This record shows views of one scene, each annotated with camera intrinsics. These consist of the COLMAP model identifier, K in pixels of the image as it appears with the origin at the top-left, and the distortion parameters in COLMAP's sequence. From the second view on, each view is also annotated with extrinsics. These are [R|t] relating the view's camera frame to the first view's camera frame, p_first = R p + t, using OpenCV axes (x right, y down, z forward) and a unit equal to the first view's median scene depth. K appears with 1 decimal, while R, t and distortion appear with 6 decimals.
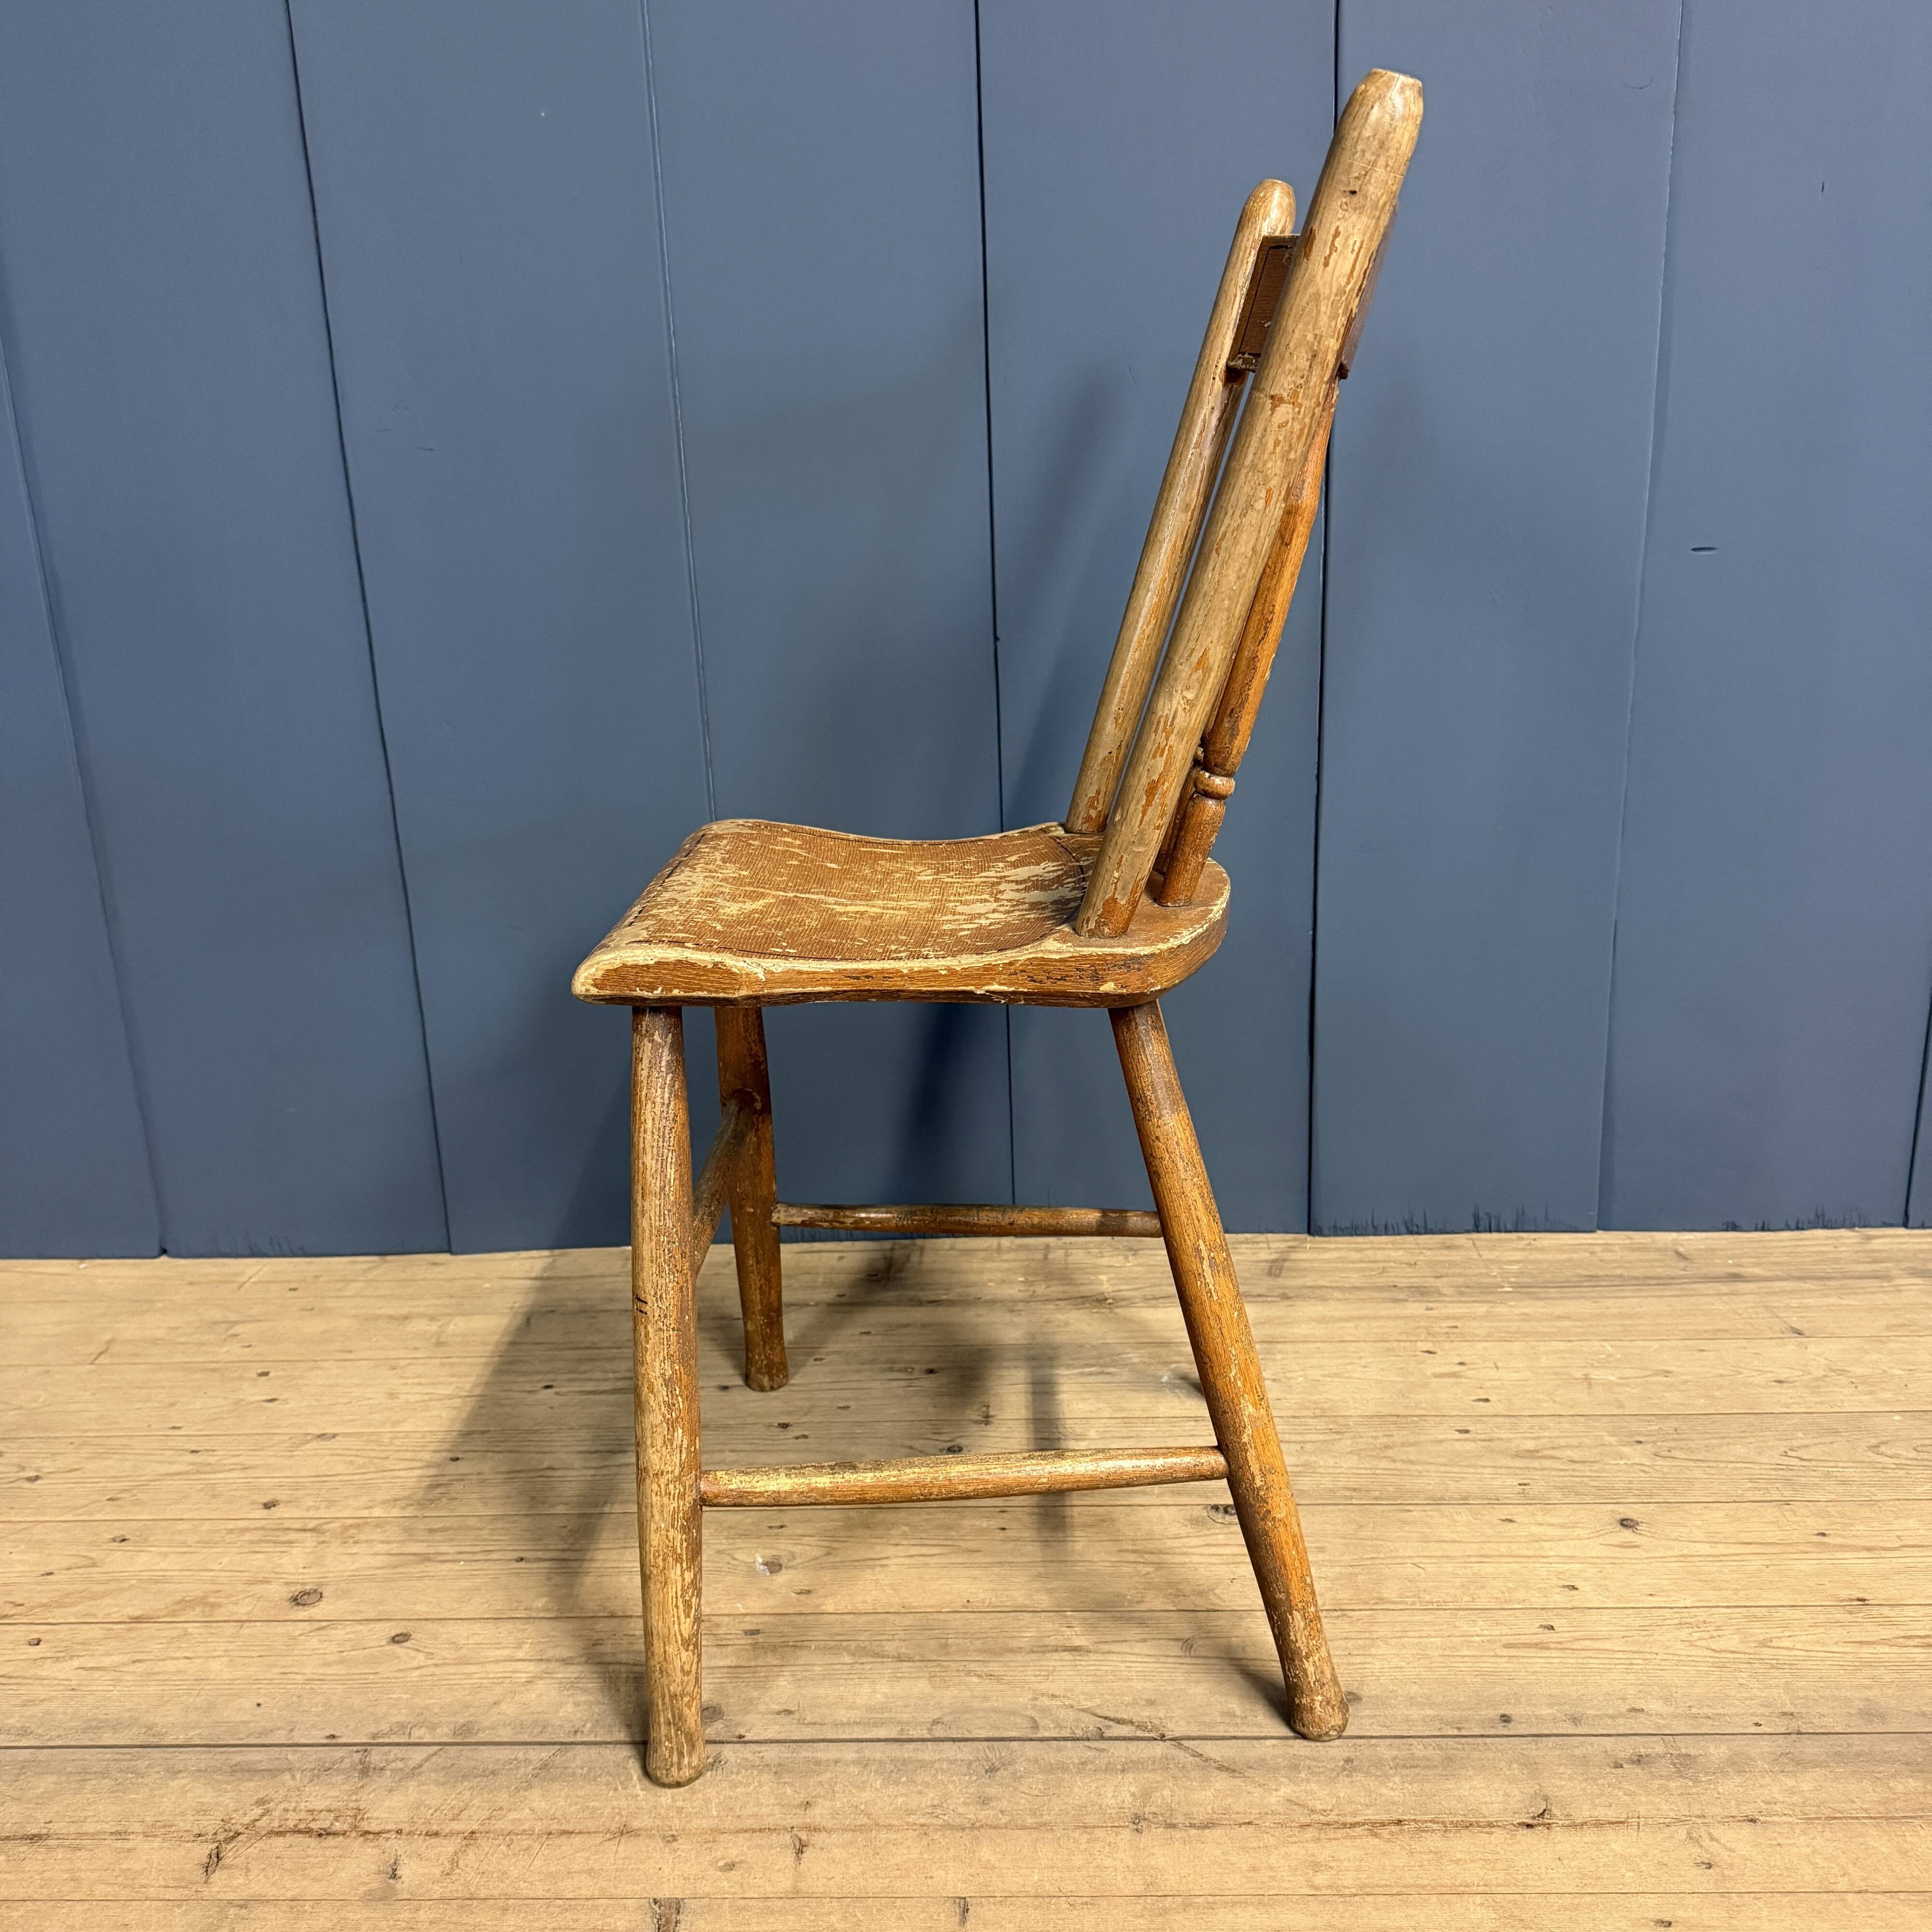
lens RADIAL K [[1827.5, 0, 977.0], [0, 1827.5, 965.2], [0, 0, 1]] dist [-0.017299, 0.000000]
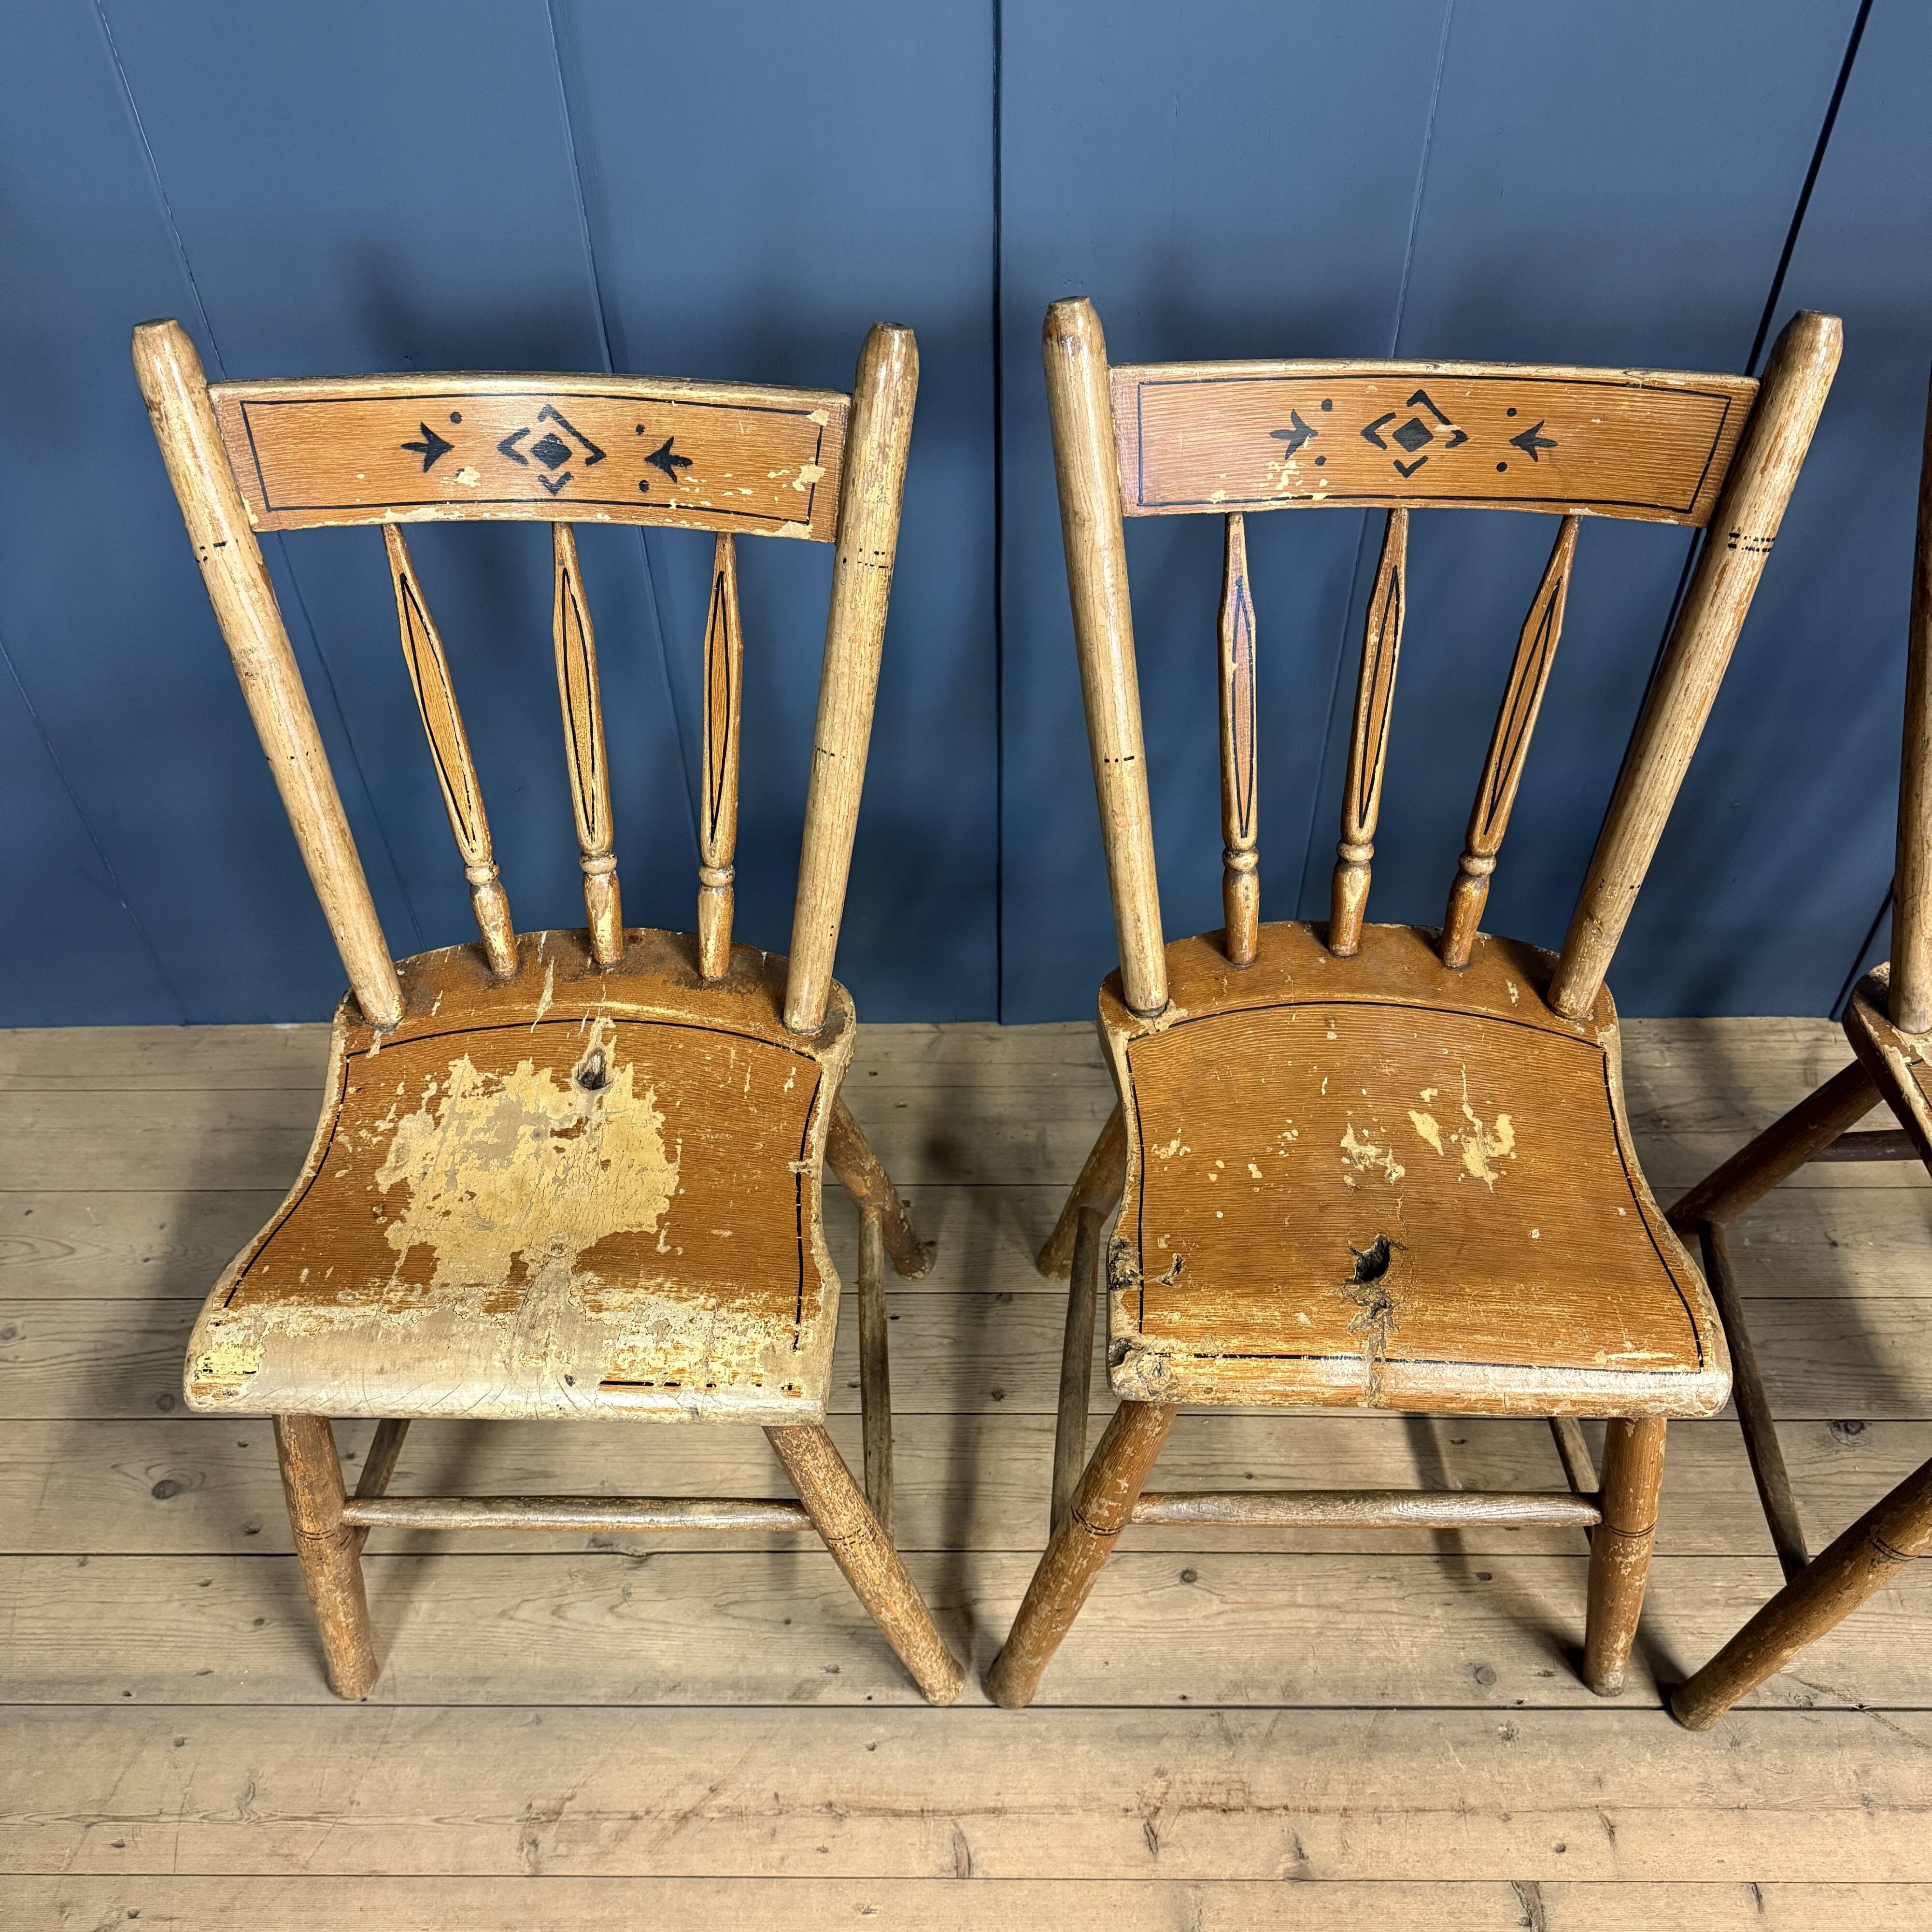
lens RADIAL K [[1827.5, 0, 938.1], [0, 1827.5, 958.6], [0, 0, 1]] dist [-0.017299, 0.000000]
pose [[0.999919, 0.001787, 0.012574, -0.526548], [-0.007747, 0.870365, 0.492346, -0.606792], [-0.010064, -0.492404, 0.870309, 0.168524]]
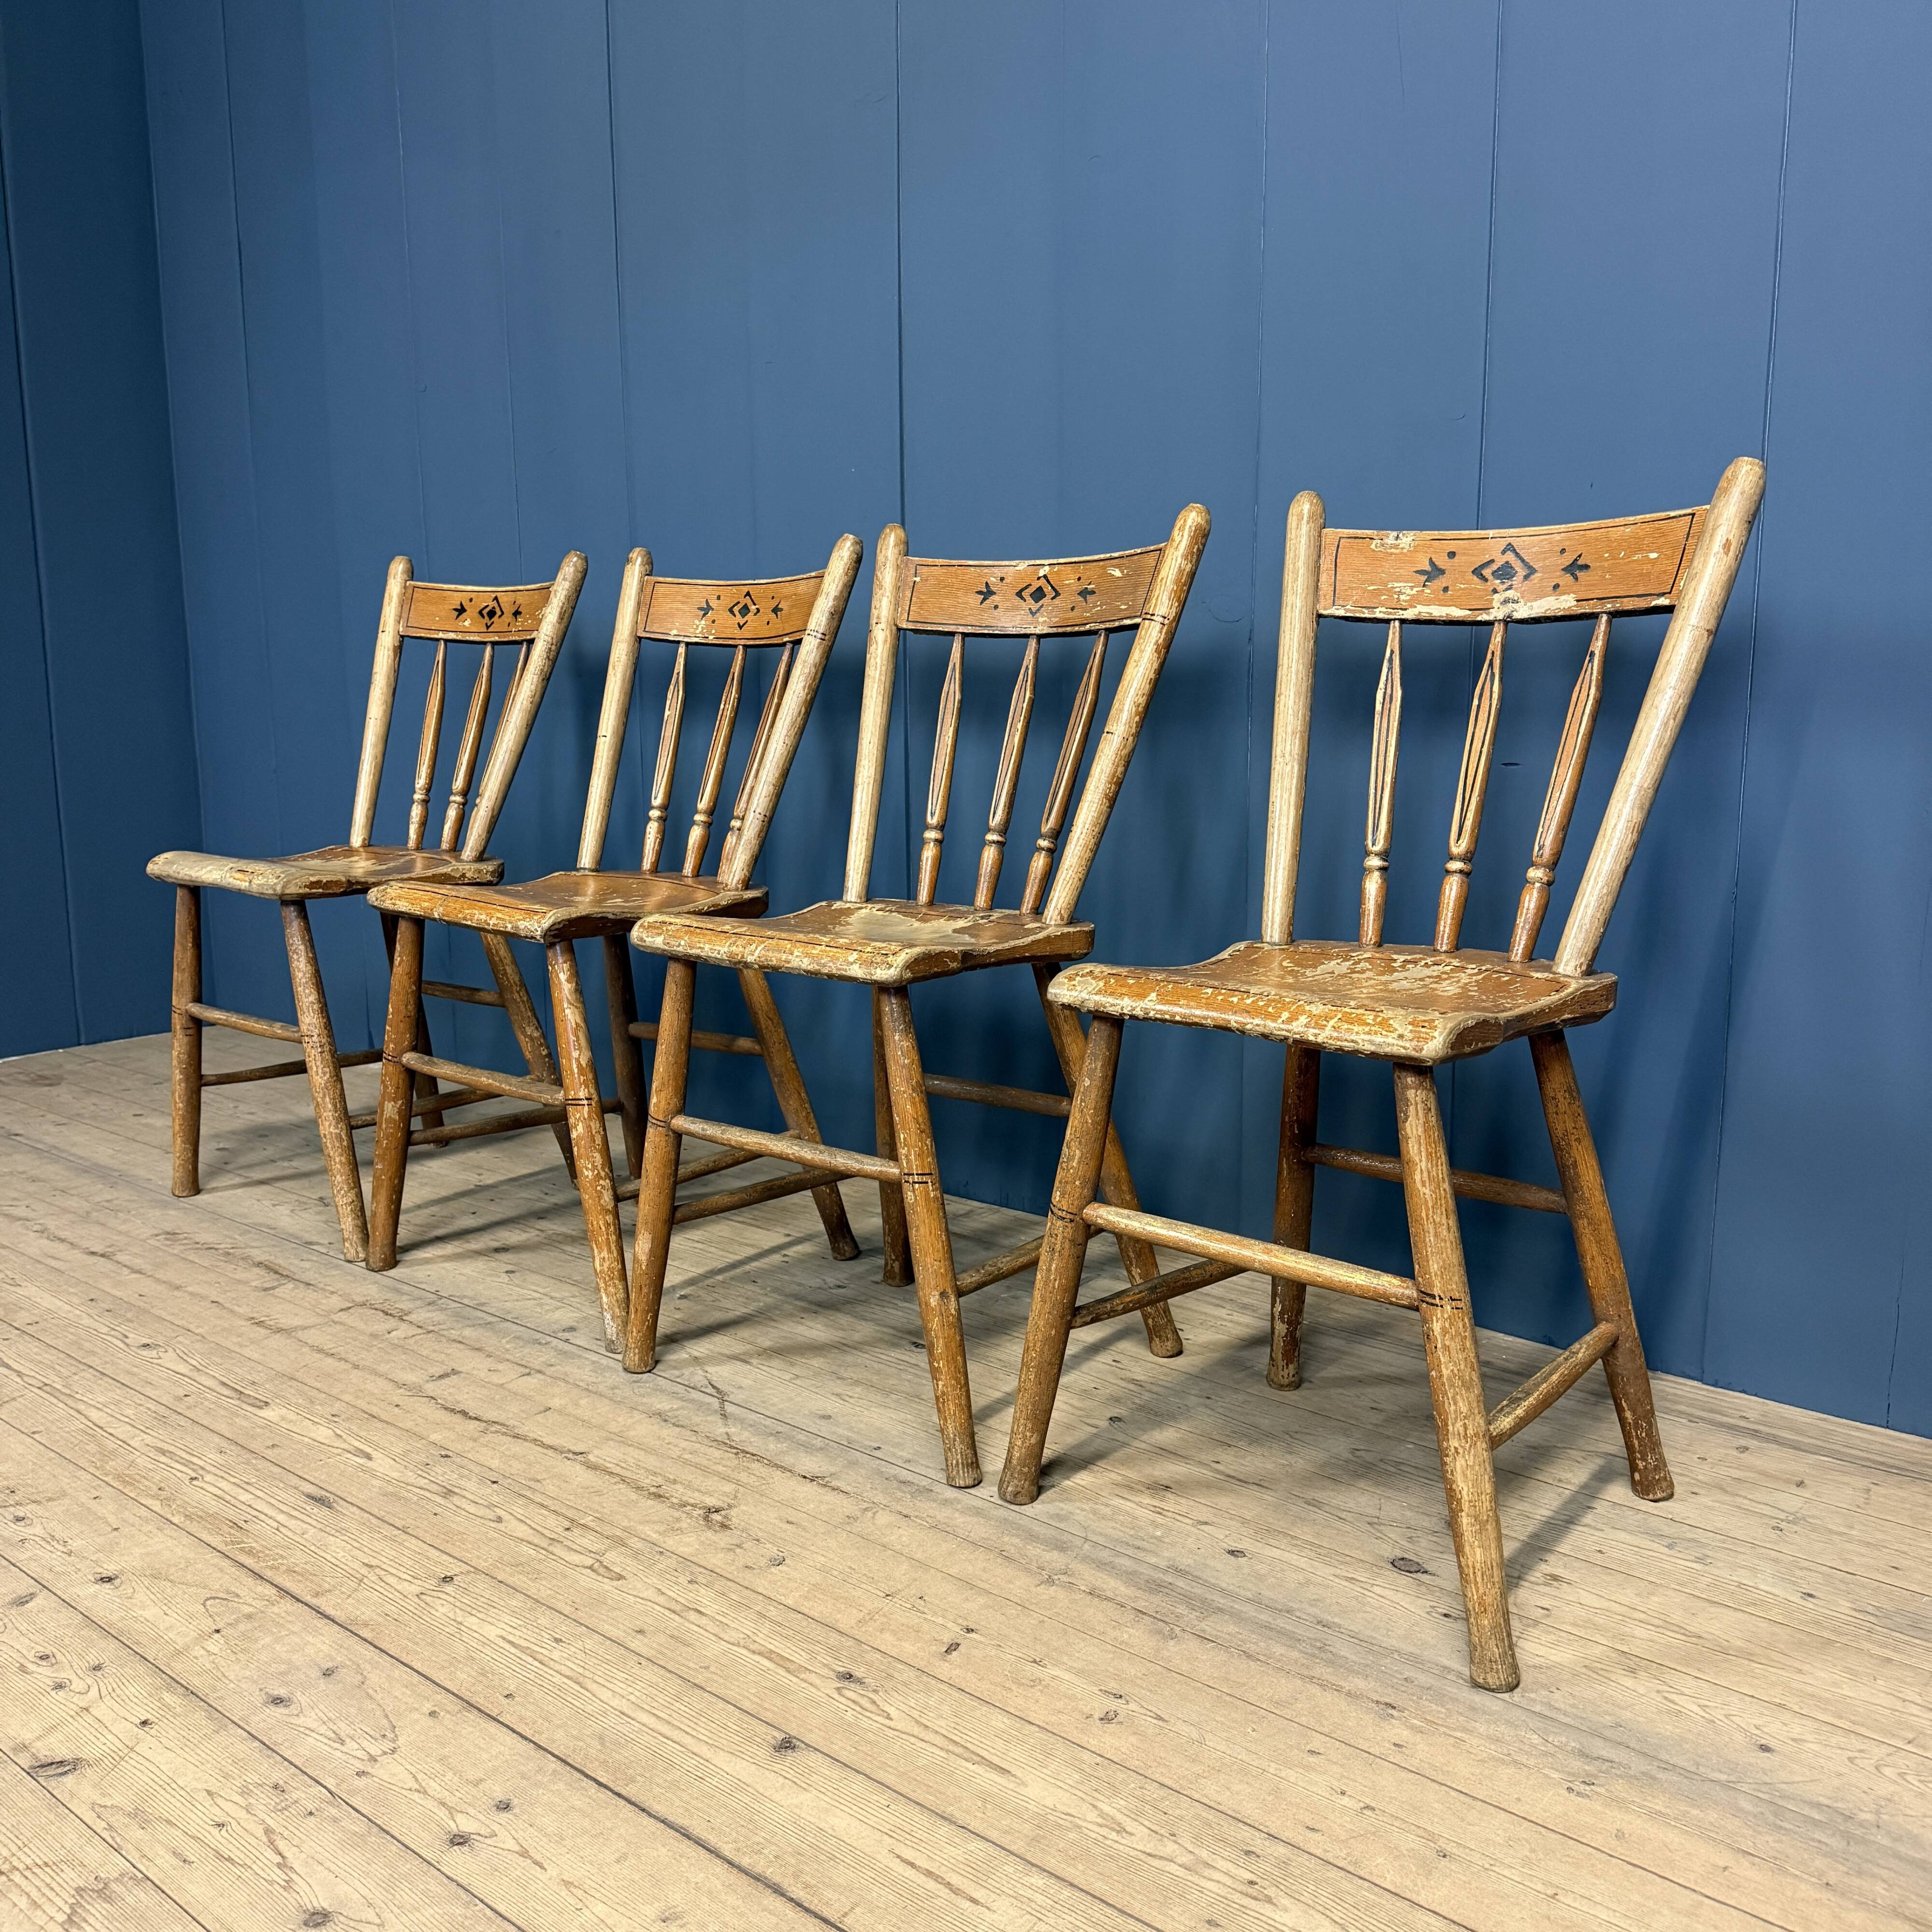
lens RADIAL K [[1827.5, 0, 986.0], [0, 1827.5, 907.1], [0, 0, 1]] dist [-0.017299, 0.000000]
pose [[0.783769, 0.106305, -0.611886, 1.237887], [-0.188569, 0.979463, -0.071374, 0.047323], [0.591733, 0.171324, 0.787719, -0.262651]]
